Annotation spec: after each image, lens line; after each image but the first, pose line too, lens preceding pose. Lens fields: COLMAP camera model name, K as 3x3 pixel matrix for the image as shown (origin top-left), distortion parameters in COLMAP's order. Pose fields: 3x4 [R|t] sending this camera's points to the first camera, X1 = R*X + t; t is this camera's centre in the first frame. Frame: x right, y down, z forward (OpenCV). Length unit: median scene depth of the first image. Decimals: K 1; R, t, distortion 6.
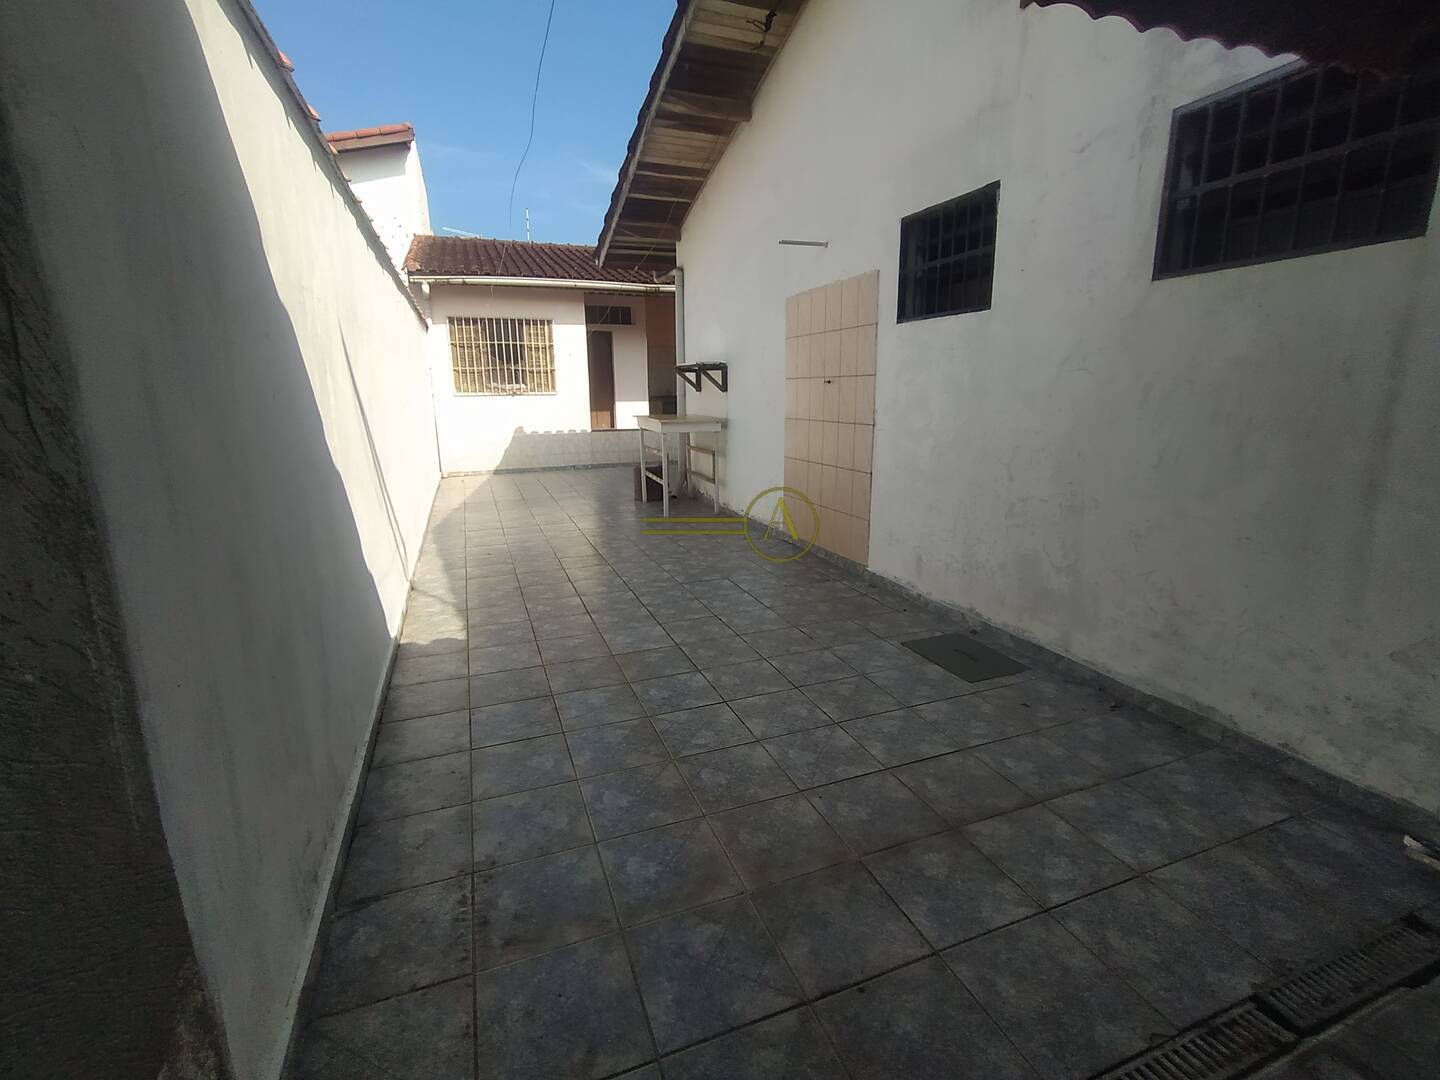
lens RADIAL K [[654.9, 0, 720.9], [0, 654.9, 540.1], [0, 0, 1]] dist [-0.004443, 0.002834]
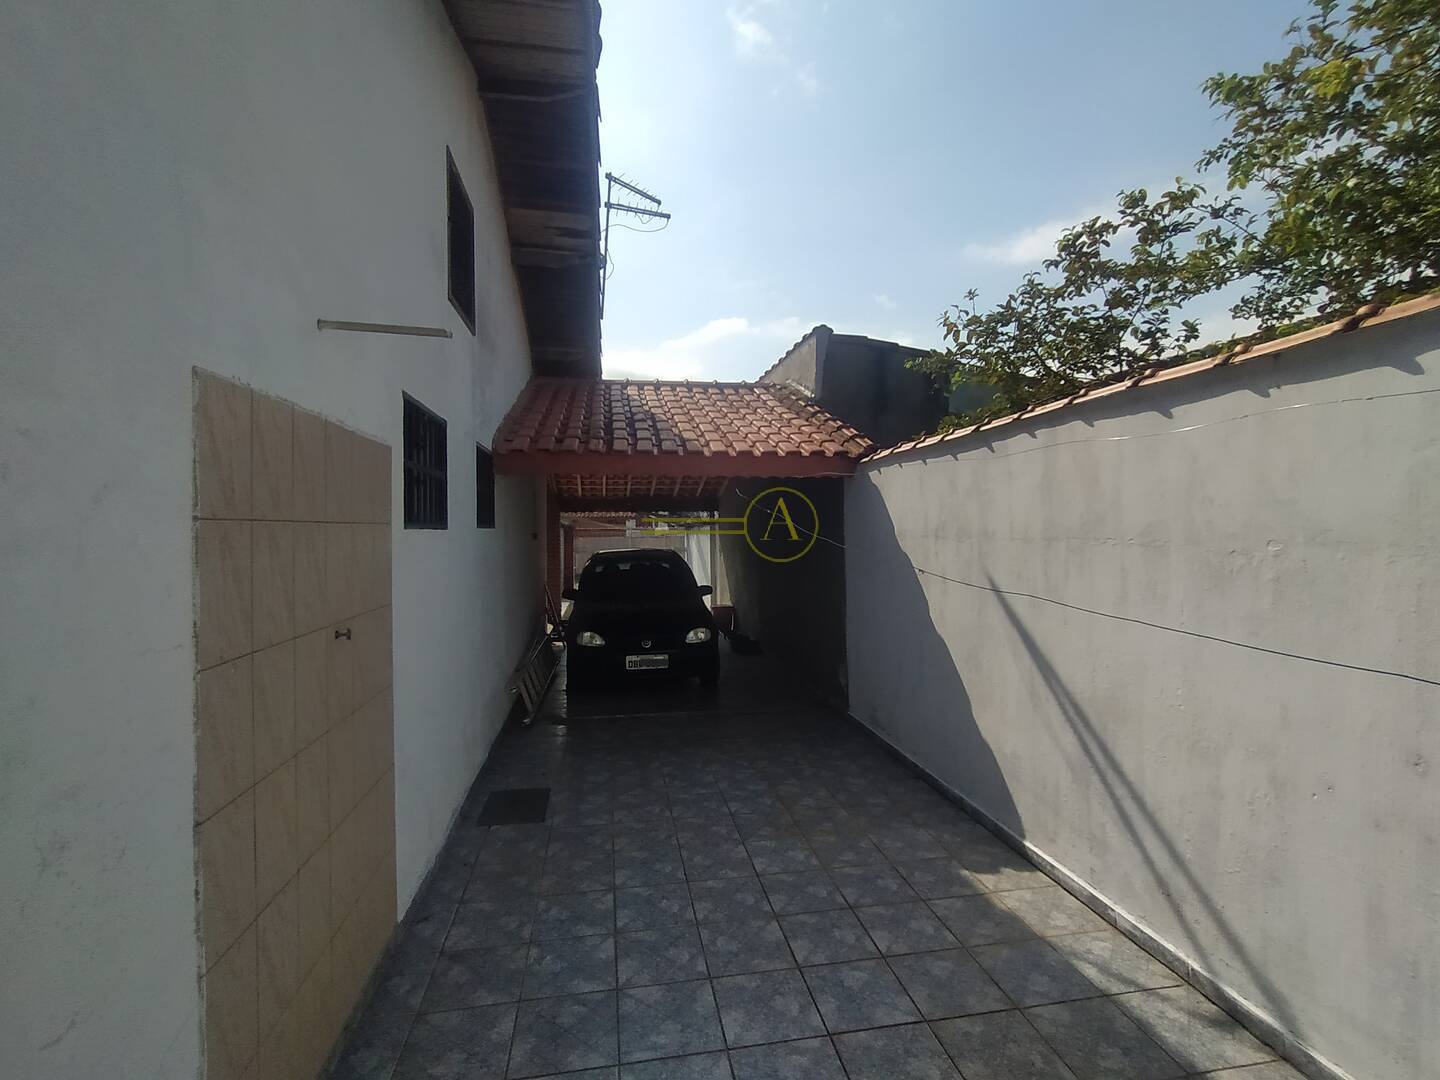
lens RADIAL K [[654.9, 0, 719.2], [0, 654.9, 541.0], [0, 0, 1]] dist [-0.004443, 0.002834]
pose [[-0.981081, 0.008625, 0.193405, -0.214259], [0.054224, 0.971264, 0.231747, -0.496545], [-0.185848, 0.237849, -0.953356, 1.727770]]
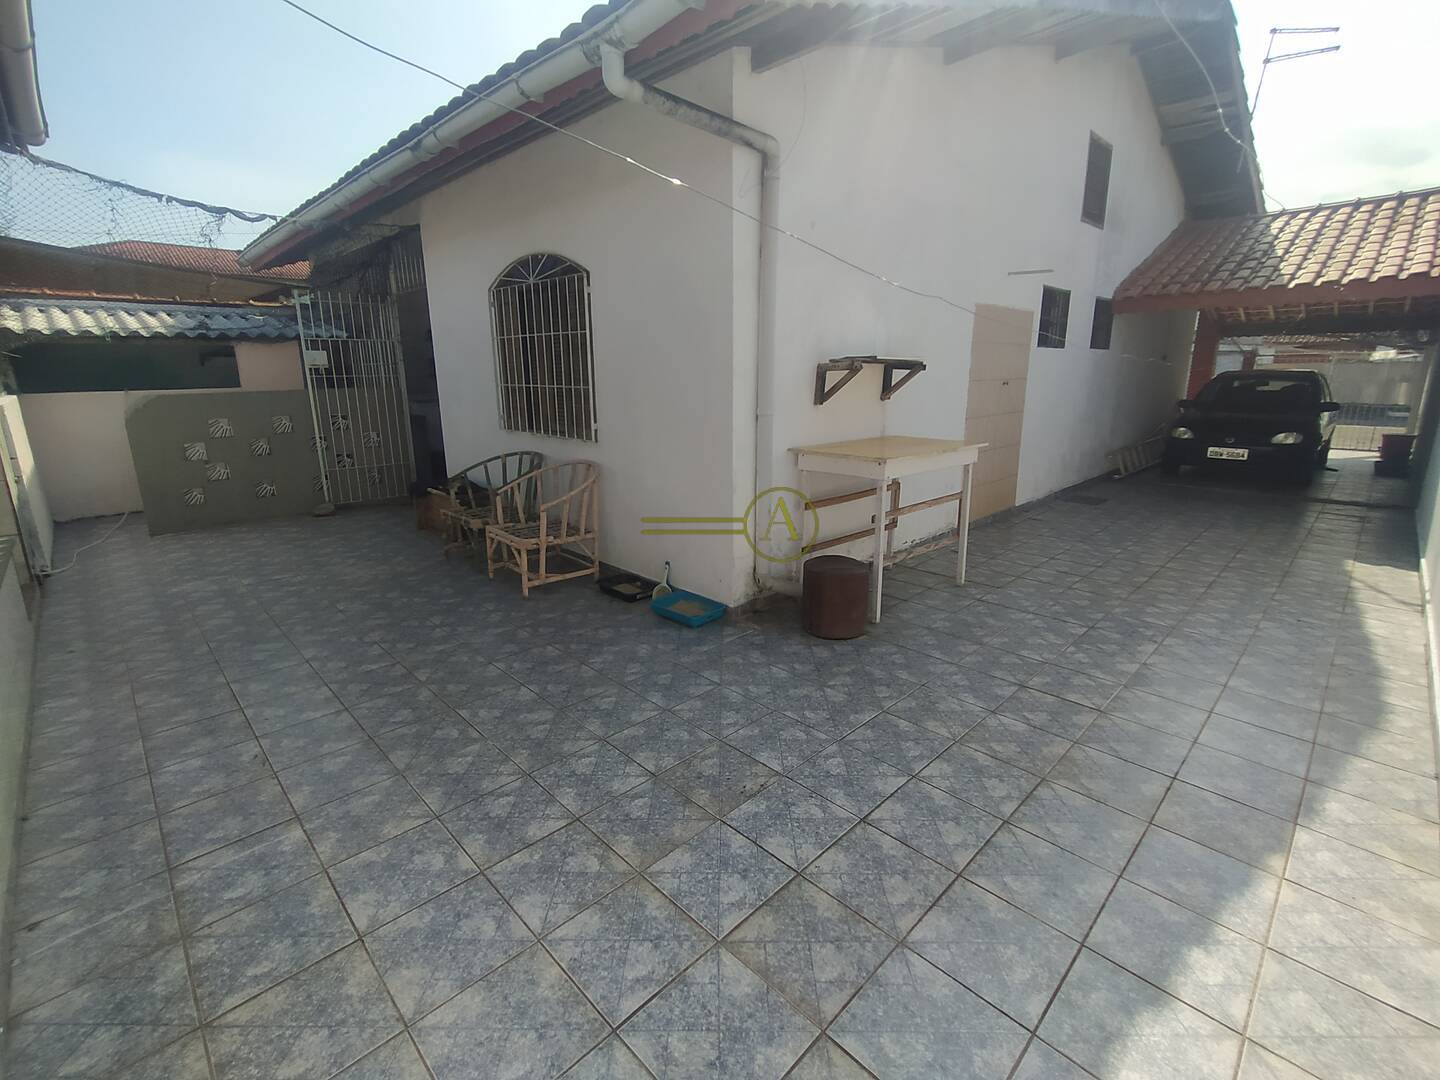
lens RADIAL K [[654.9, 0, 714.3], [0, 654.9, 535.6], [0, 0, 1]] dist [-0.004443, 0.002834]
pose [[-0.399998, -0.205834, 0.893104, -1.028334], [0.220408, 0.924254, 0.311728, -0.626177], [-0.889619, 0.321537, -0.324333, 2.564404]]
